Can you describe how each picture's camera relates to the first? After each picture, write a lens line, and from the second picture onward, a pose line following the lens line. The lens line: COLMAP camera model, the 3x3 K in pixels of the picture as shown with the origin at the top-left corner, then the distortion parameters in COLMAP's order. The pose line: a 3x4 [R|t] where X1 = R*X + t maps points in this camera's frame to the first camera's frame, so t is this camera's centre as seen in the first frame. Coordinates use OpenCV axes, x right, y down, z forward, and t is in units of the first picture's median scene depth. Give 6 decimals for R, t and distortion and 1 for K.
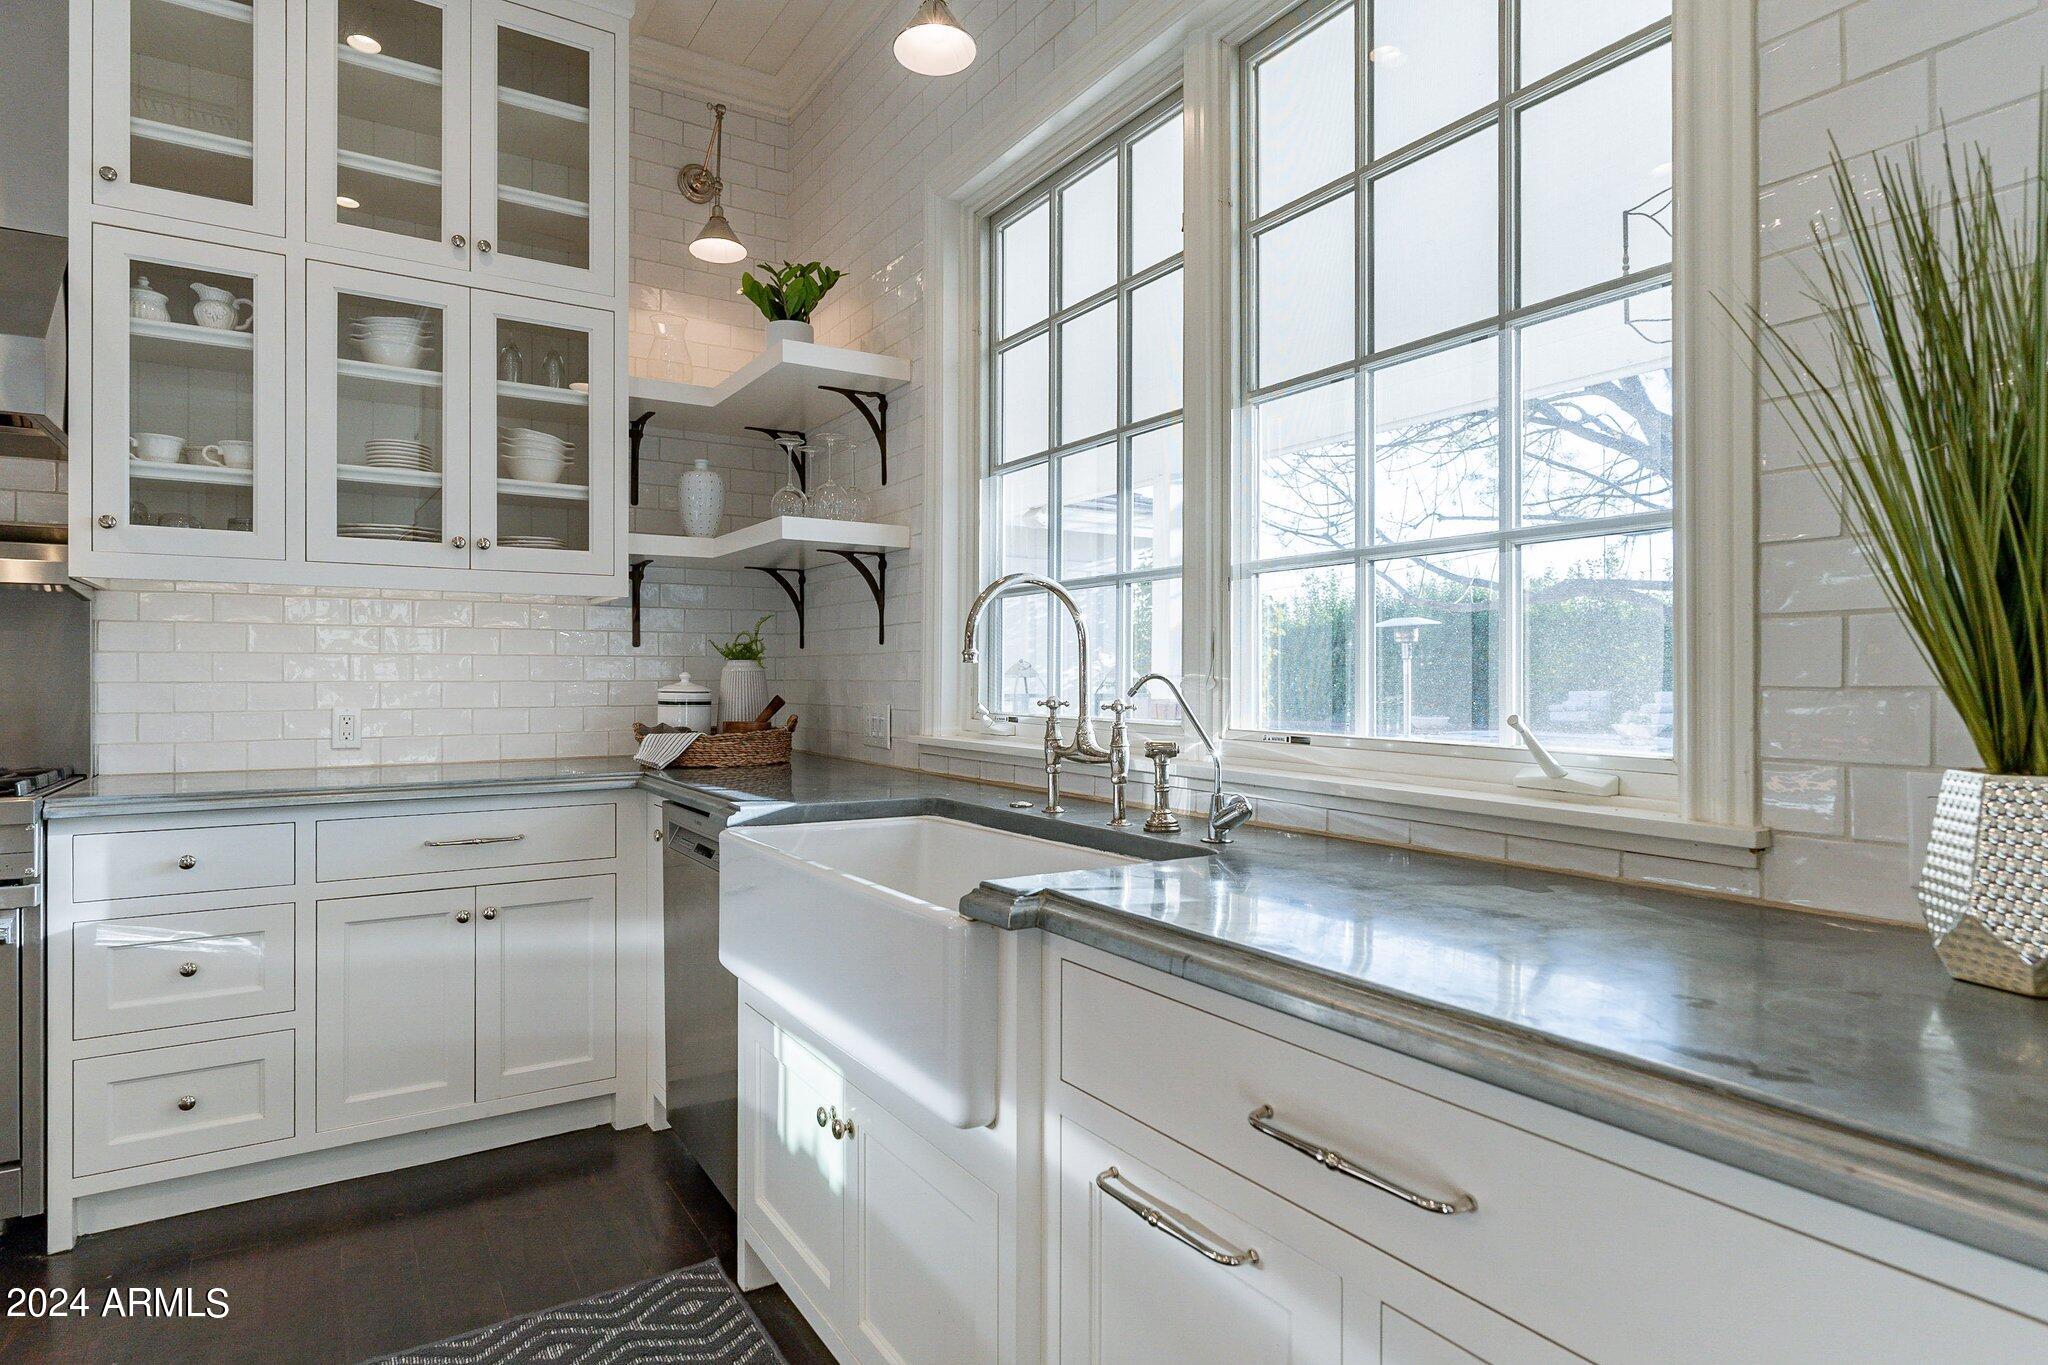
lens RADIAL K [[1096.9, 0, 1017.9], [0, 1096.9, 668.4], [0, 0, 1]] dist [-0.005249, 0.003228]
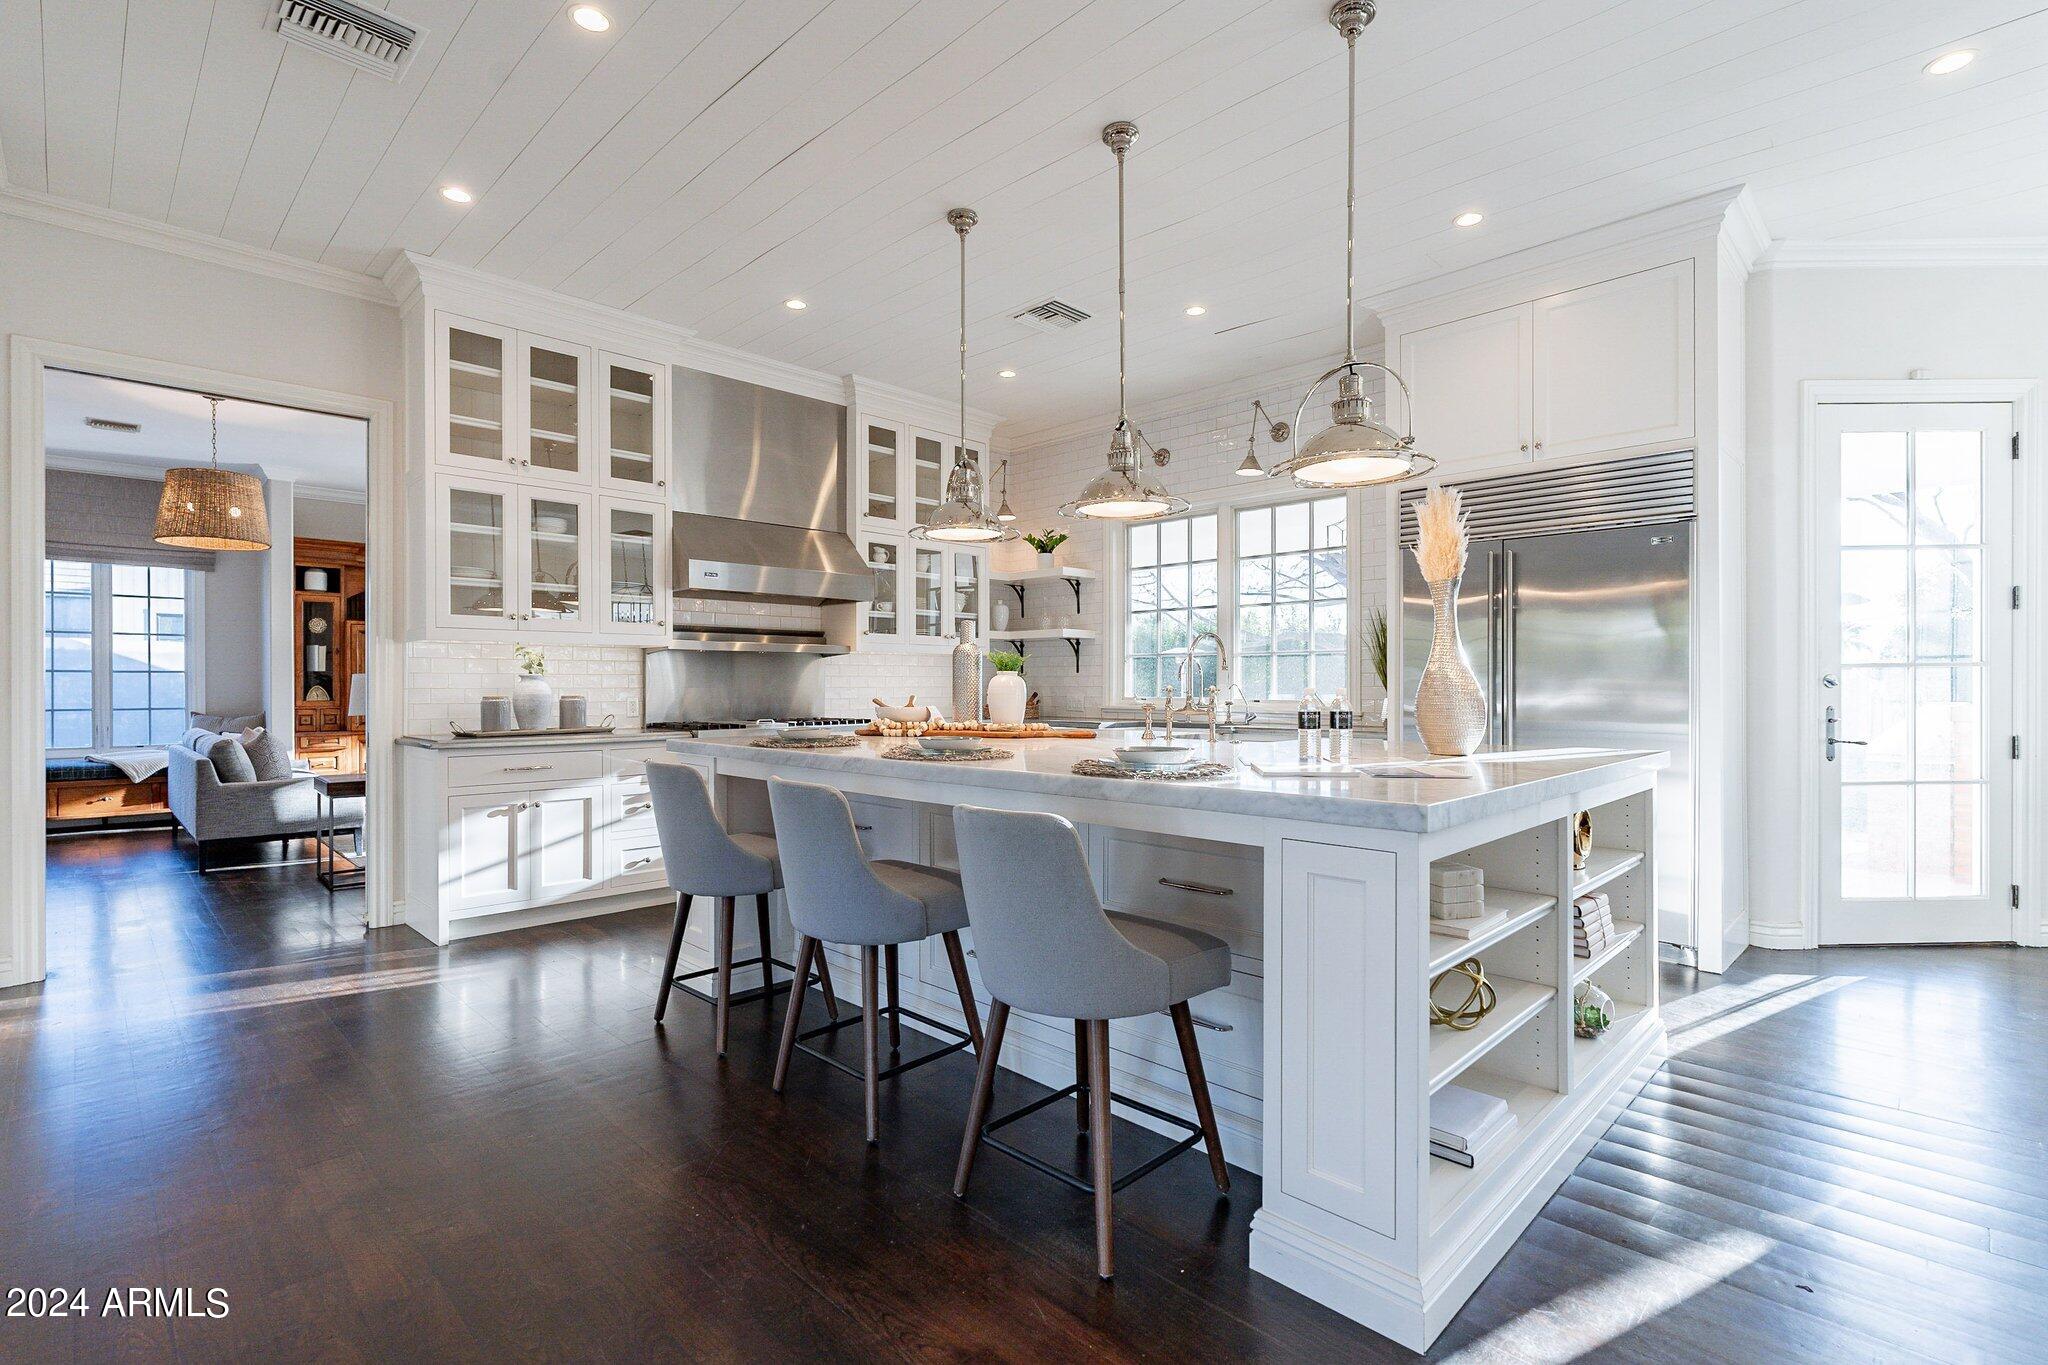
lens RADIAL K [[962.9, 0, 1019.2], [0, 962.9, 681.3], [0, 0, 1]] dist [-0.003090, 0.001393]
pose [[0.979126, 0.006141, 0.203161, -0.865336], [-0.007036, 0.999968, 0.003683, -0.013298], [-0.203132, -0.005035, 0.979138, -1.482520]]
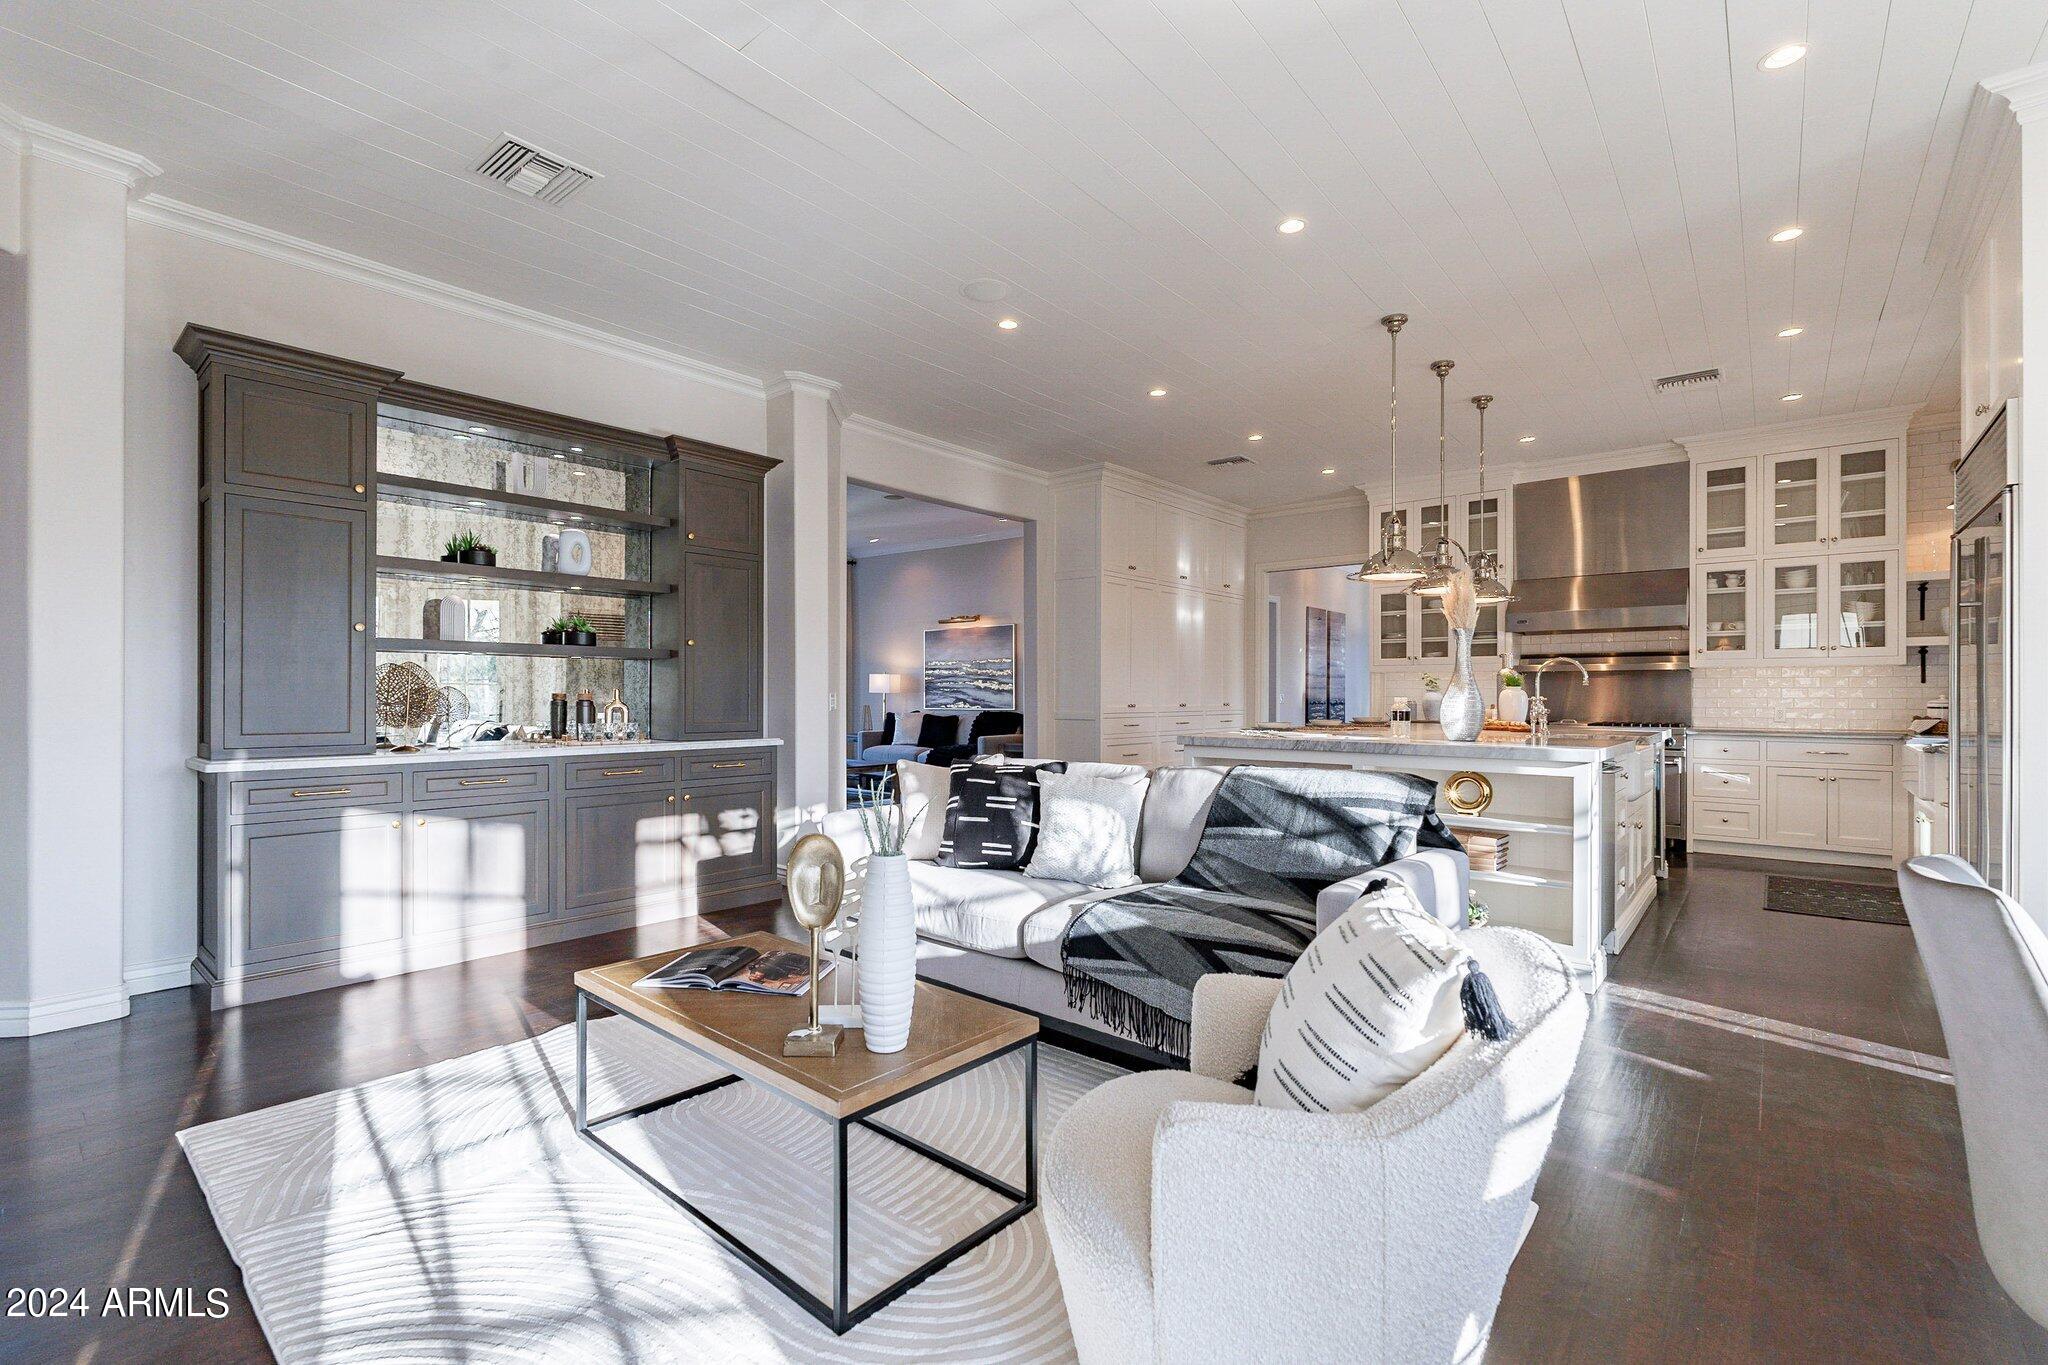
lens RADIAL K [[895.8, 0, 1014.5], [0, 895.8, 698.0], [0, 0, 1]] dist [-0.003854, 0.000852]
pose [[0.279573, 0.006986, -0.960099, 1.148346], [0.005049, 0.999949, 0.008747, -0.019486], [0.960111, -0.007293, 0.279524, -1.687332]]
